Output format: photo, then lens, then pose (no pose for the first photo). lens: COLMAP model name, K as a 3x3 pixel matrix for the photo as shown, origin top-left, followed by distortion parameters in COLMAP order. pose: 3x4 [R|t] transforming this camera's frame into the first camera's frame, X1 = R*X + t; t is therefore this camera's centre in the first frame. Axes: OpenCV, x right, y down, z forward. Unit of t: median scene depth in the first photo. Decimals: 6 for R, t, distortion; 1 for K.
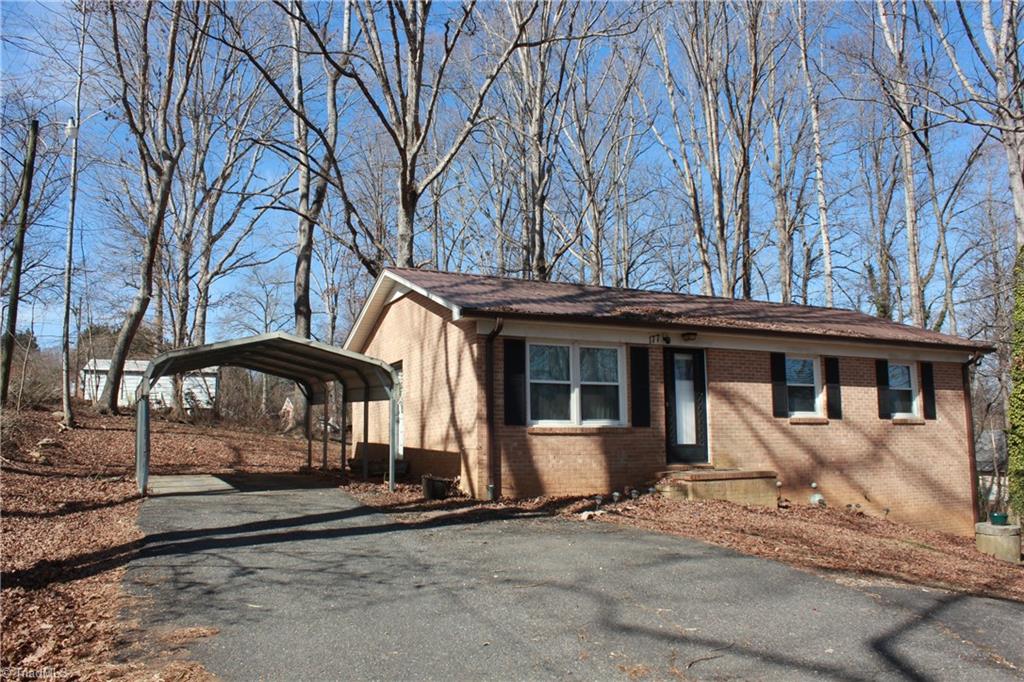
lens RADIAL K [[850.2, 0, 511.6], [0, 850.2, 341.1], [0, 0, 1]] dist [-0.141595, 0.084572]
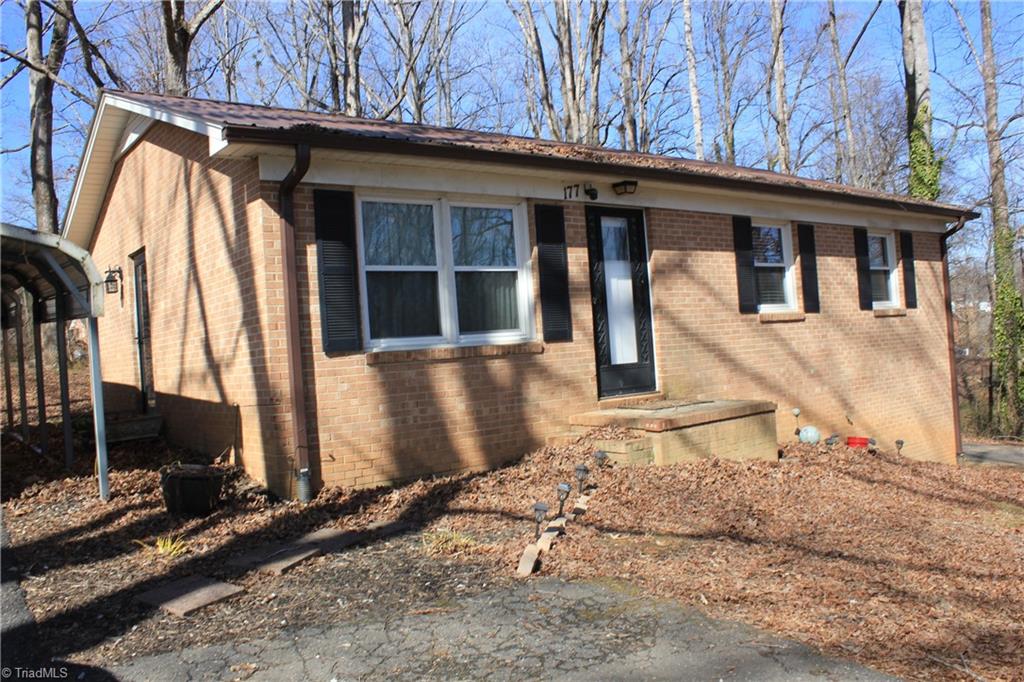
lens RADIAL K [[850.2, 0, 513.2], [0, 850.2, 342.7], [0, 0, 1]] dist [-0.141595, 0.084572]
pose [[0.975836, -0.054403, 0.211622, -0.003120], [0.028722, 0.992042, 0.122586, 0.026688], [-0.216607, -0.113545, 0.969633, 0.389667]]
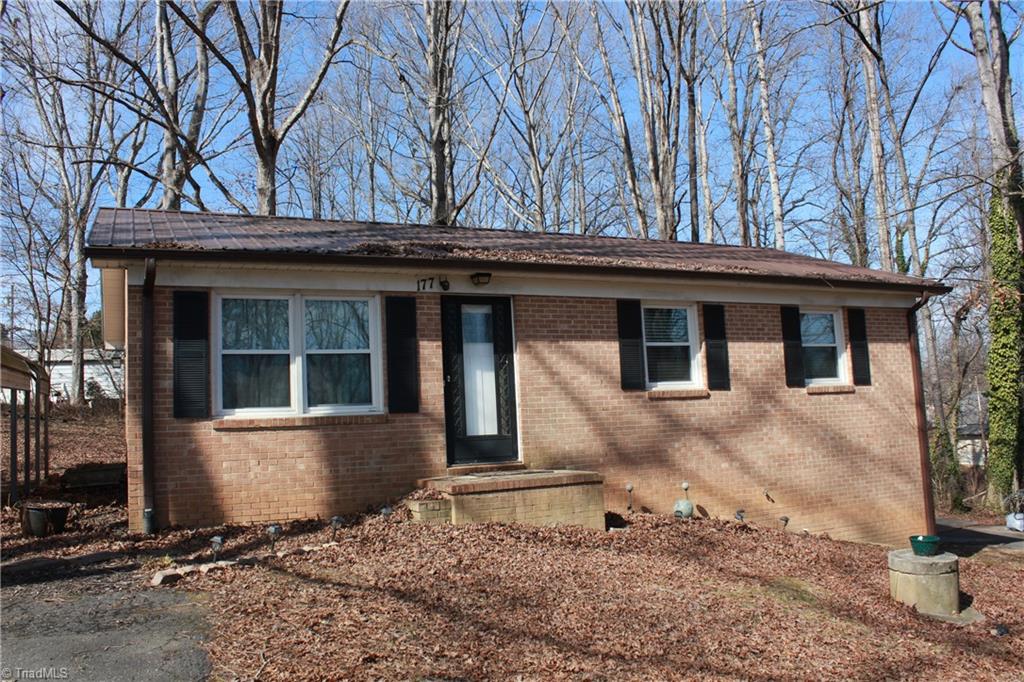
lens RADIAL K [[850.2, 0, 512.8], [0, 850.2, 339.8], [0, 0, 1]] dist [-0.141595, 0.084572]
pose [[0.999228, -0.039240, -0.001689, 0.221360], [0.039271, 0.998856, 0.027296, 0.024646], [0.000616, -0.027341, 0.999626, 0.287935]]
